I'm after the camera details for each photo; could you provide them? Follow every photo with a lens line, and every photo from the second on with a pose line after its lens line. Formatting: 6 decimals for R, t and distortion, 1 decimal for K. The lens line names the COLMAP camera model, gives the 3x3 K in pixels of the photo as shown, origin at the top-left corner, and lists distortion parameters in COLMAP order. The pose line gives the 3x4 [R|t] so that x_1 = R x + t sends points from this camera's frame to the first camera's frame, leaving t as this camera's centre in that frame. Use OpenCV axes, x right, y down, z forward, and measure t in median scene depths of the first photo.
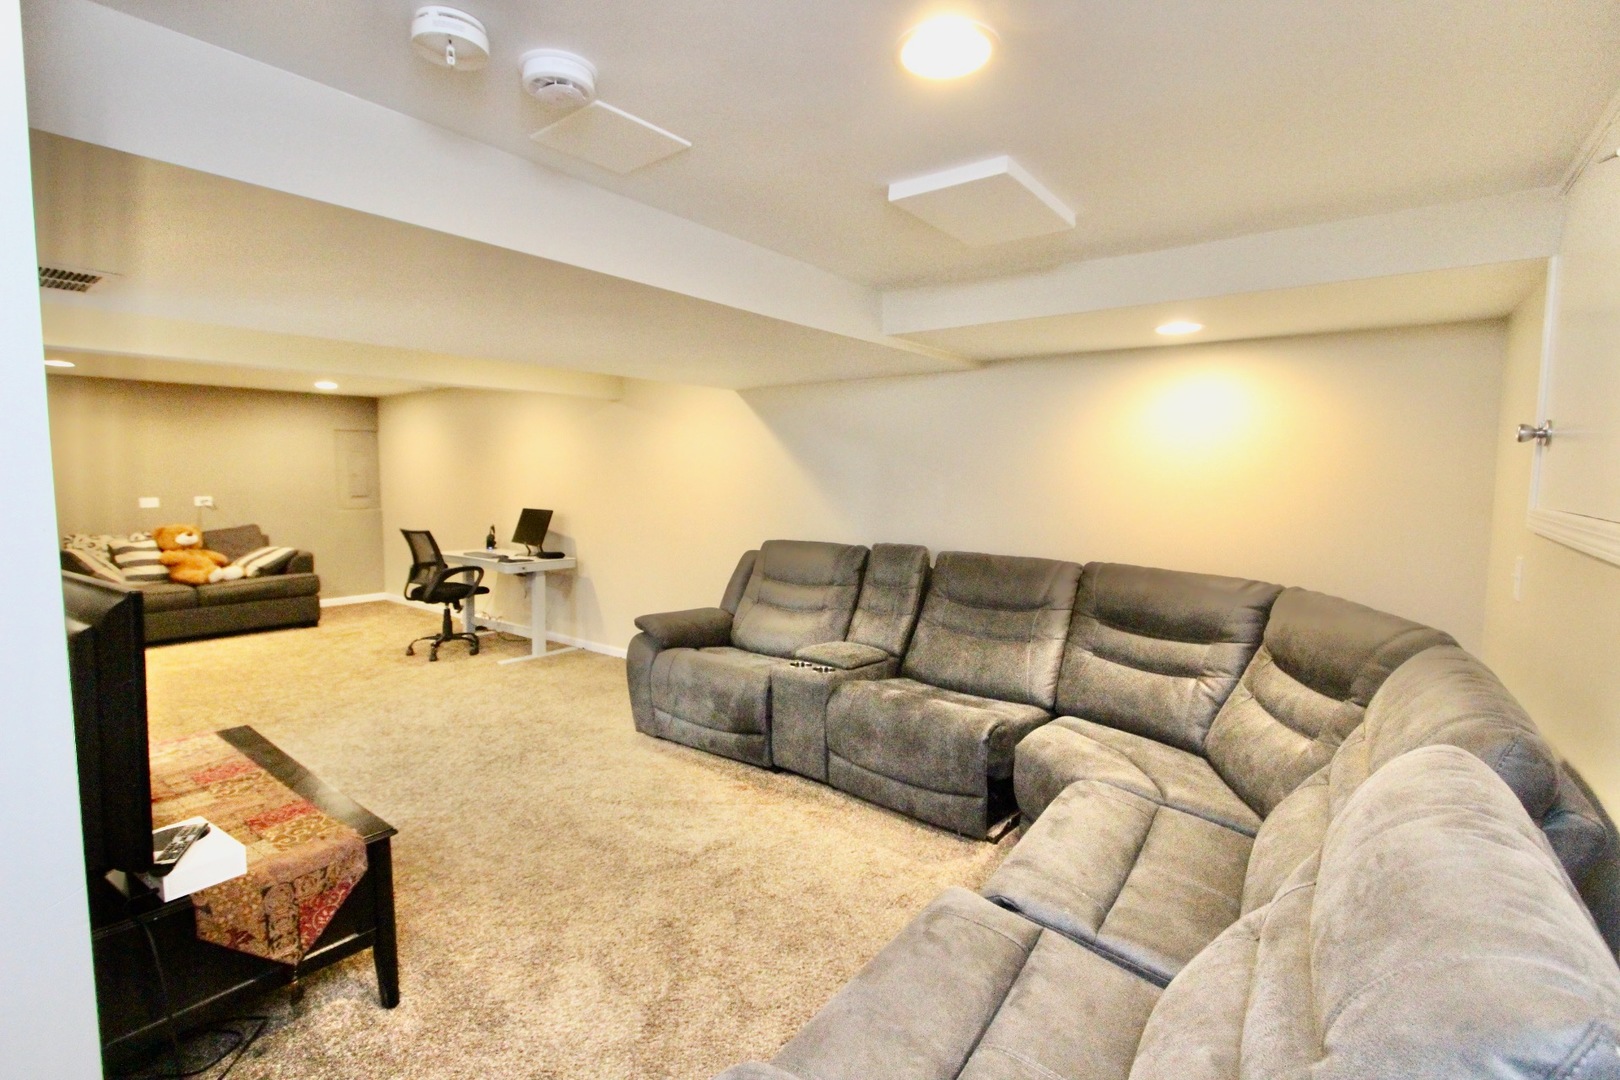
lens RADIAL K [[747.6, 0, 810.7], [0, 747.6, 534.2], [0, 0, 1]] dist [-0.019088, 0.004056]
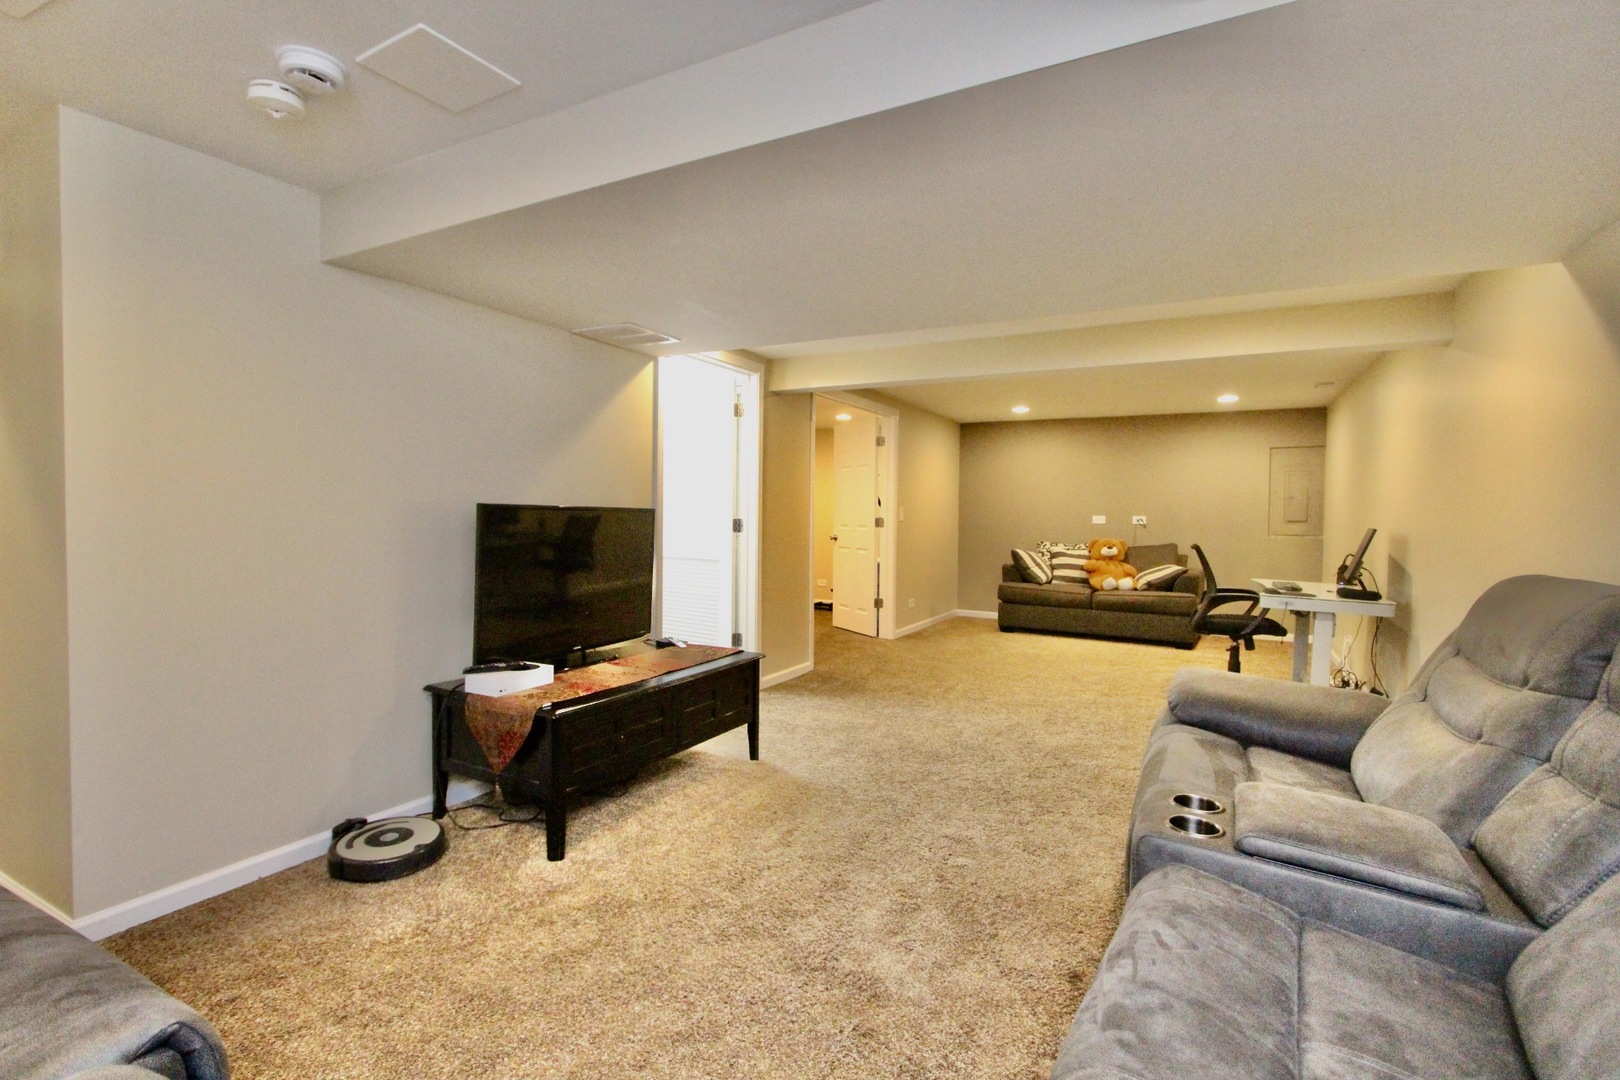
lens RADIAL K [[747.6, 0, 811.0], [0, 747.6, 537.6], [0, 0, 1]] dist [-0.019088, 0.004056]
pose [[0.141078, 0.025913, -0.989659, 0.235711], [-0.092997, 0.995584, 0.012811, 0.014477], [0.985621, 0.090228, 0.142864, 0.393690]]
